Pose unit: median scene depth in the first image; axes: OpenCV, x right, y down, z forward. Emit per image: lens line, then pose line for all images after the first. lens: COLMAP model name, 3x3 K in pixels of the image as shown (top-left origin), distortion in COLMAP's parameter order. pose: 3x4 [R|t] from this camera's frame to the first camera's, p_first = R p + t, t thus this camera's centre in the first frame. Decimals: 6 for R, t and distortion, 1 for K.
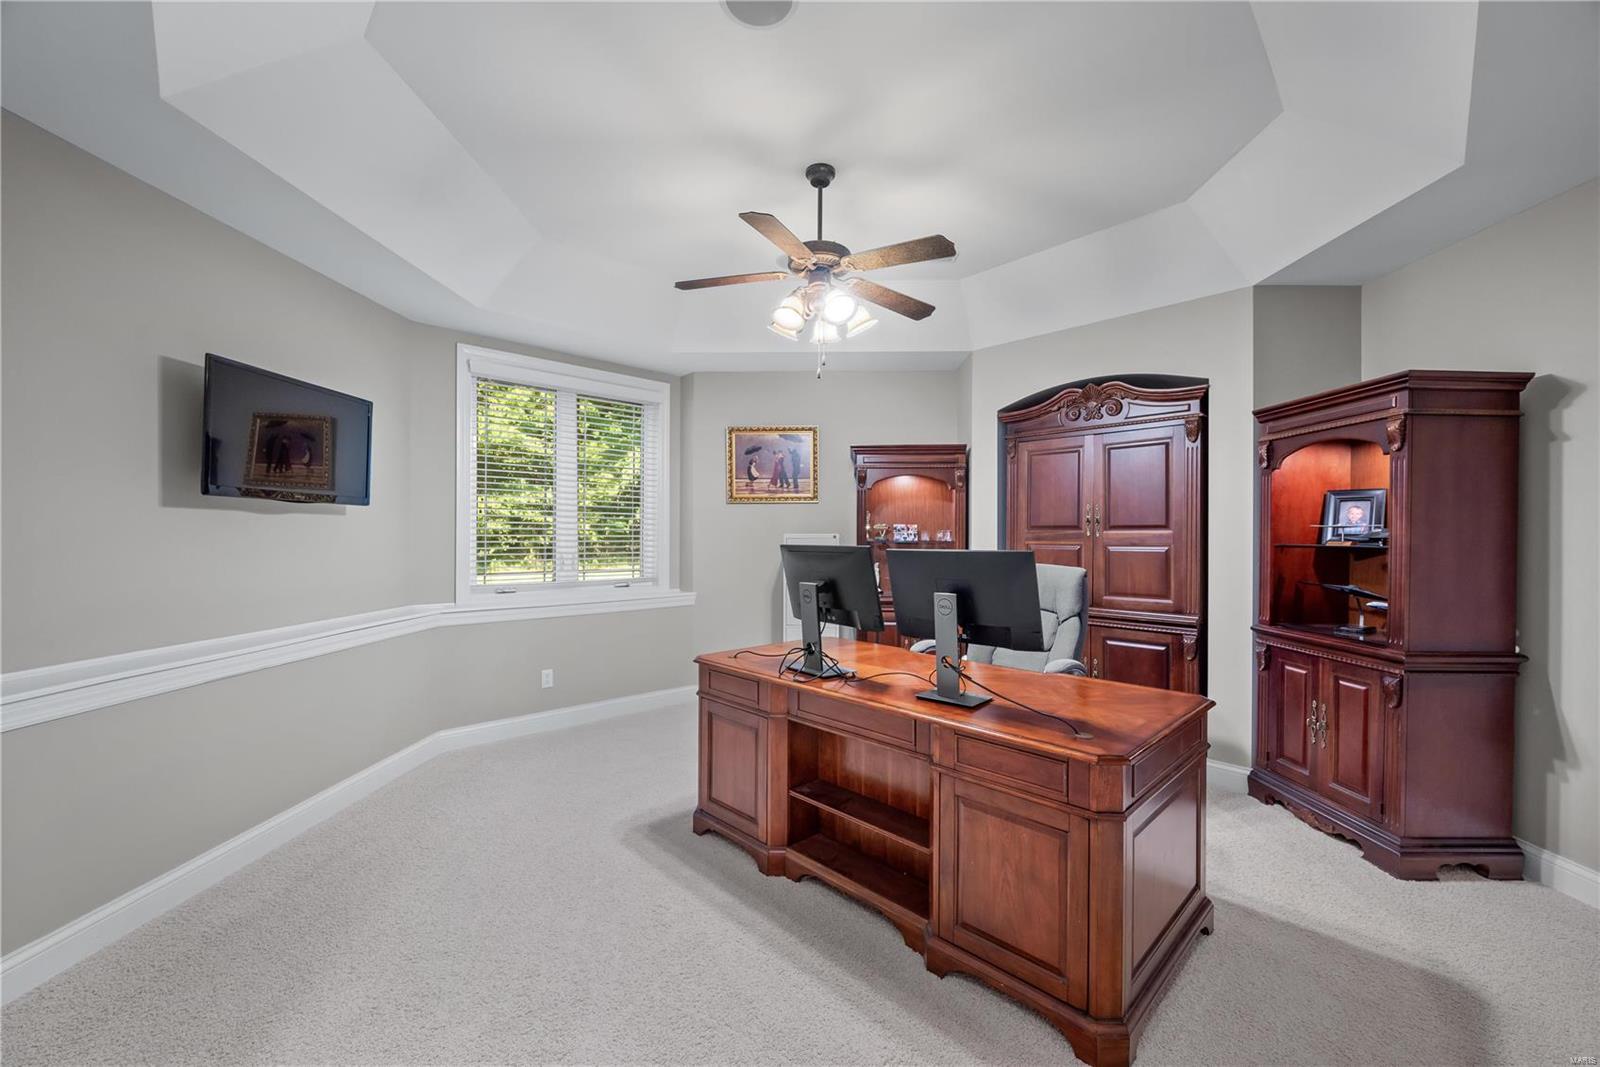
lens RADIAL K [[641.0, 0, 809.7], [0, 641.0, 535.5], [0, 0, 1]] dist [-0.009095, 0.000068]
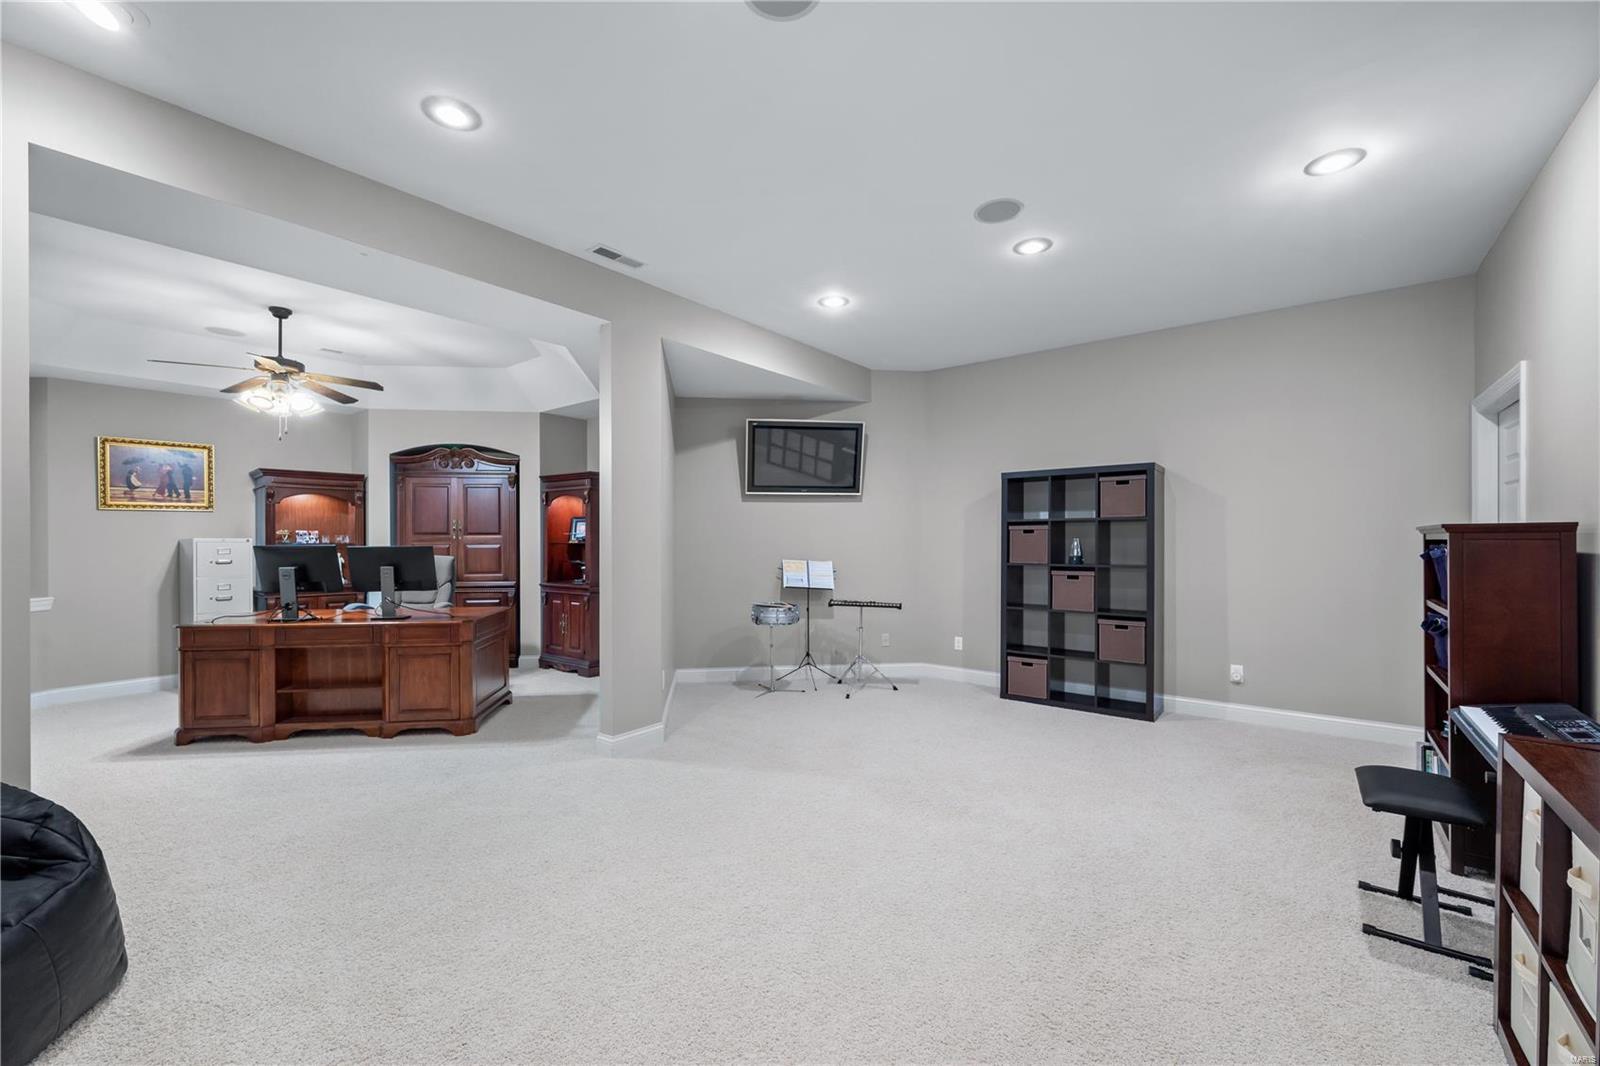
lens RADIAL K [[641.0, 0, 793.0], [0, 641.0, 541.8], [0, 0, 1]] dist [-0.009095, 0.000068]
pose [[0.616561, -0.009166, 0.787254, -0.342172], [0.003955, 0.999956, 0.008546, -0.002467], [-0.787297, -0.002156, 0.616570, -0.744607]]
